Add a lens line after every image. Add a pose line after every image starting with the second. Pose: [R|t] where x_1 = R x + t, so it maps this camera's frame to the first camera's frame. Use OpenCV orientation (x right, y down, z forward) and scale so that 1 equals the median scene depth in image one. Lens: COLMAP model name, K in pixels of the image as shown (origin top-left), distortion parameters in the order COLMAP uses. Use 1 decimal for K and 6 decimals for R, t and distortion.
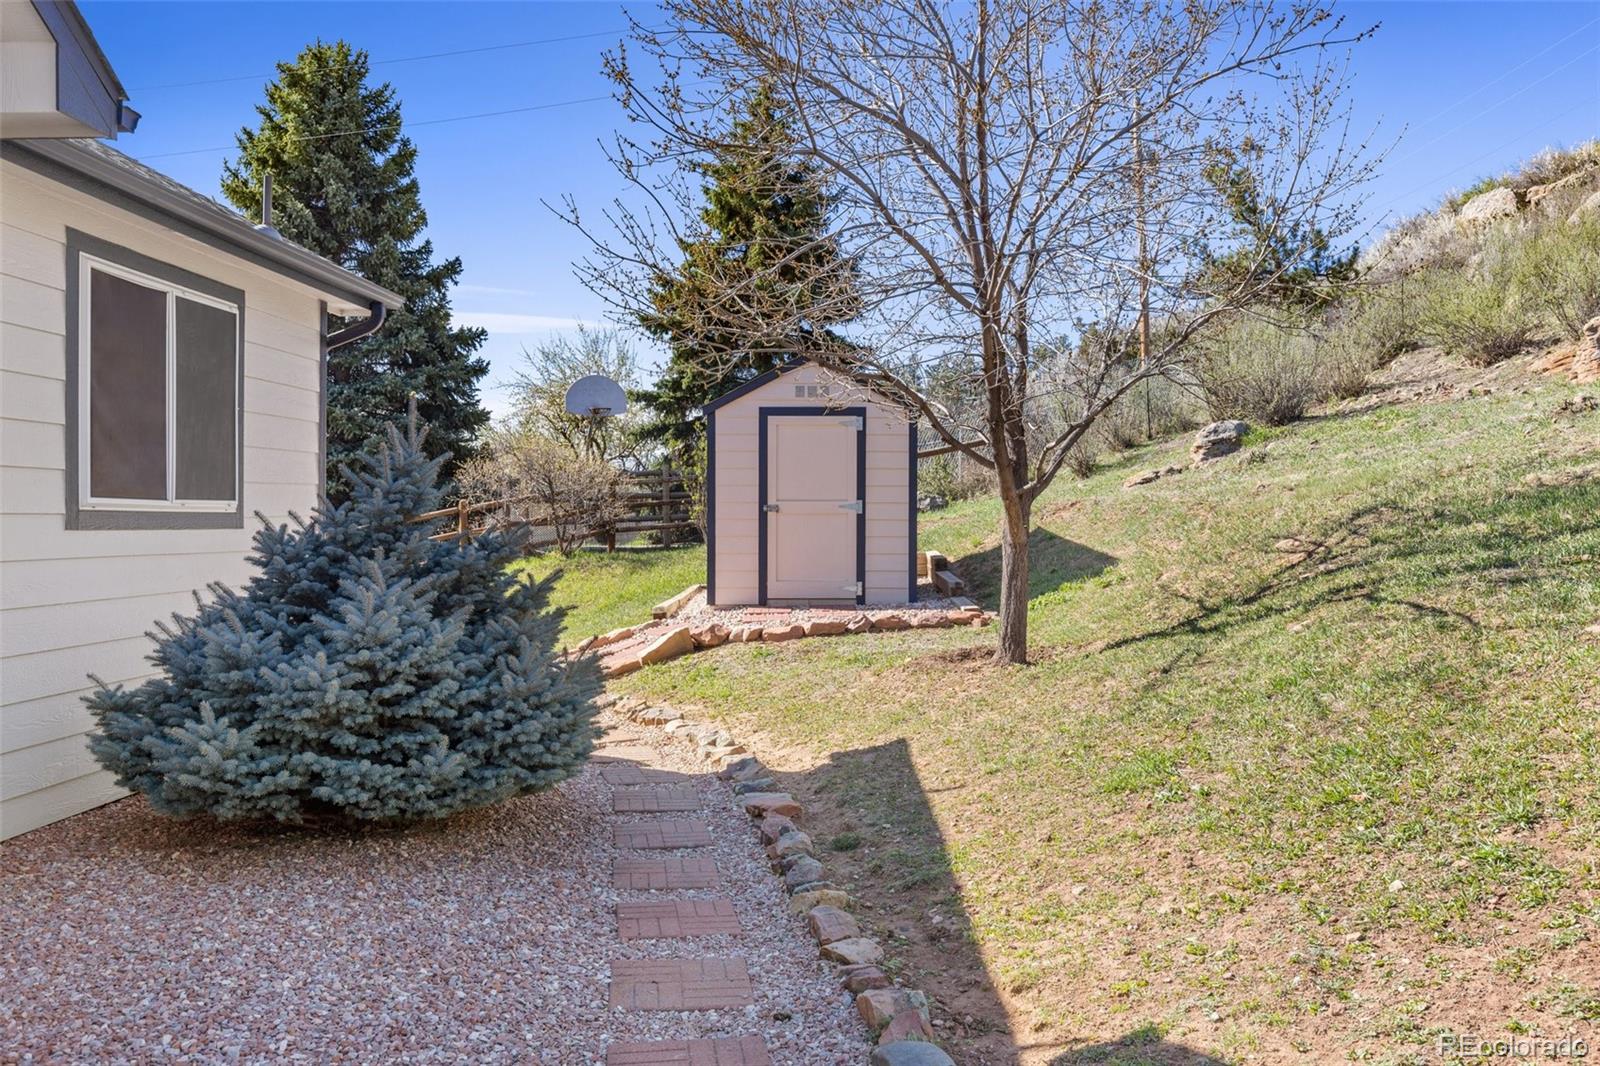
lens RADIAL K [[1347.0, 0, 800.0], [0, 1347.0, 533.0], [0, 0, 1]] dist [-0.008644, -0.003949]
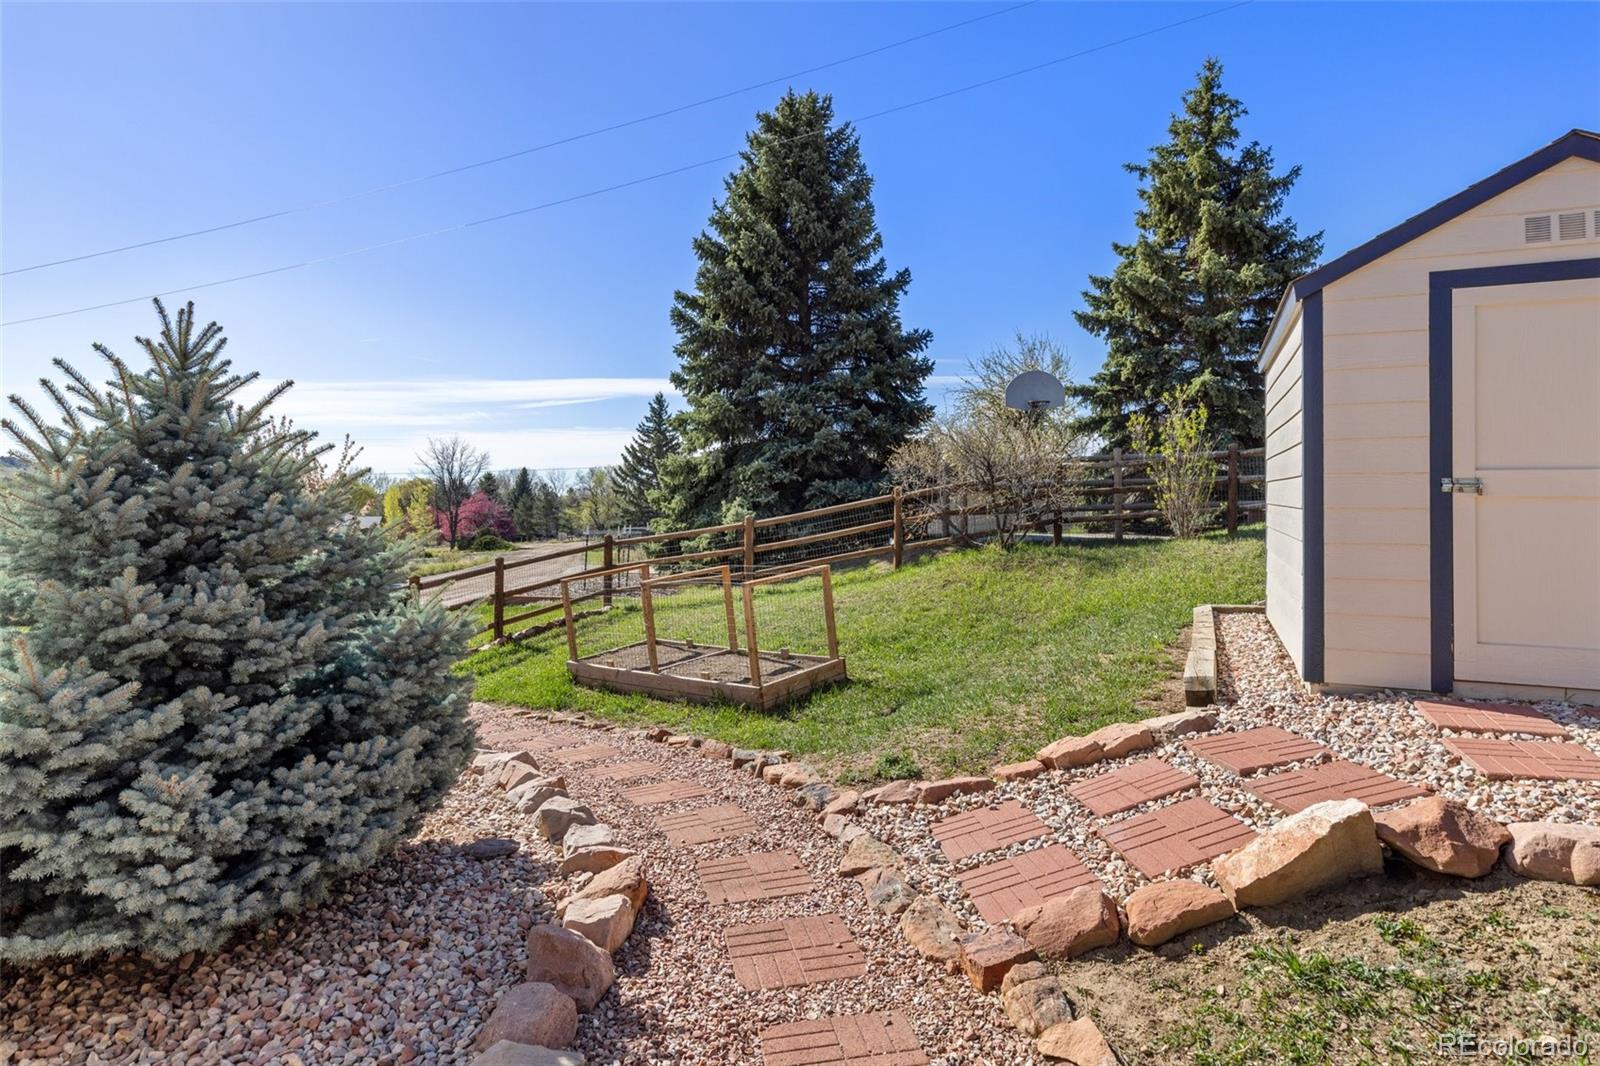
lens RADIAL K [[922.2, 0, 805.8], [0, 922.2, 497.3], [0, 0, 1]] dist [-0.002391, 0.000237]
pose [[0.928073, 0.003301, -0.372383, -0.052145], [-0.011801, 0.999719, -0.020549, -0.002271], [0.372211, 0.023465, 0.927852, 0.285250]]
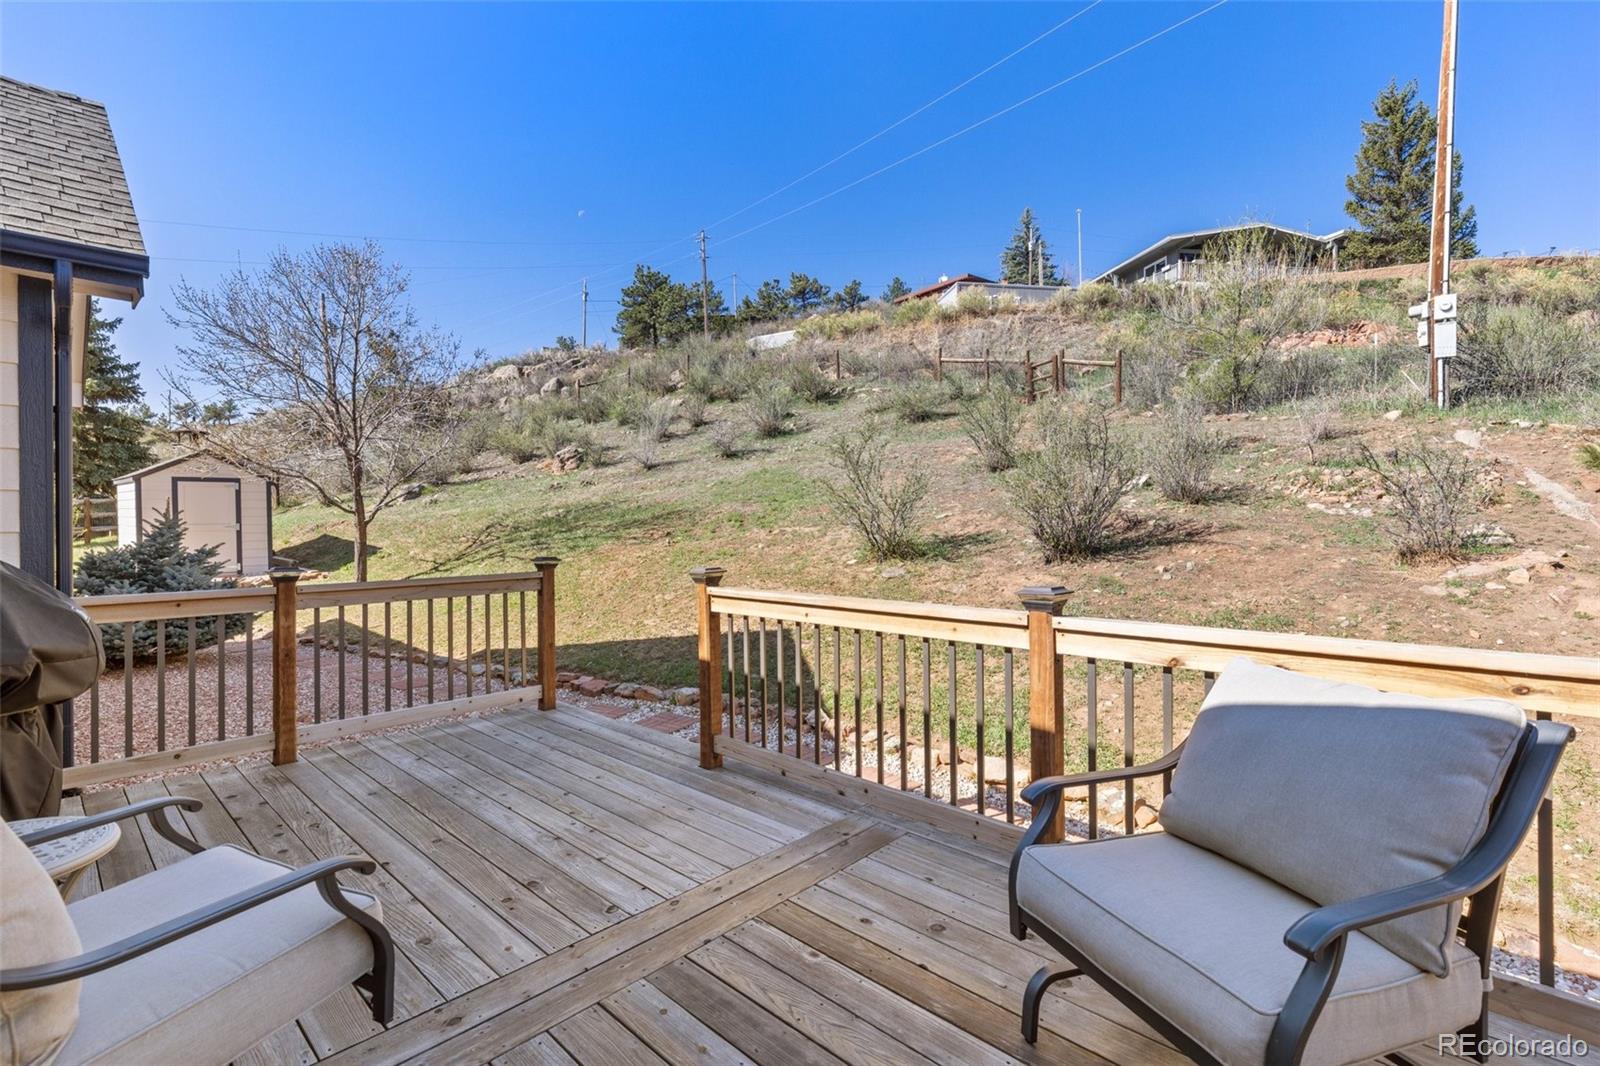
lens RADIAL K [[715.0, 0, 800.0], [0, 715.0, 533.0], [0, 0, 1]] dist [0.002121, 0.000330]
pose [[0.646055, -0.031390, 0.762645, -0.108640], [0.019085, 0.999506, 0.024971, -0.009441], [-0.763052, -0.001578, 0.646335, -0.167440]]
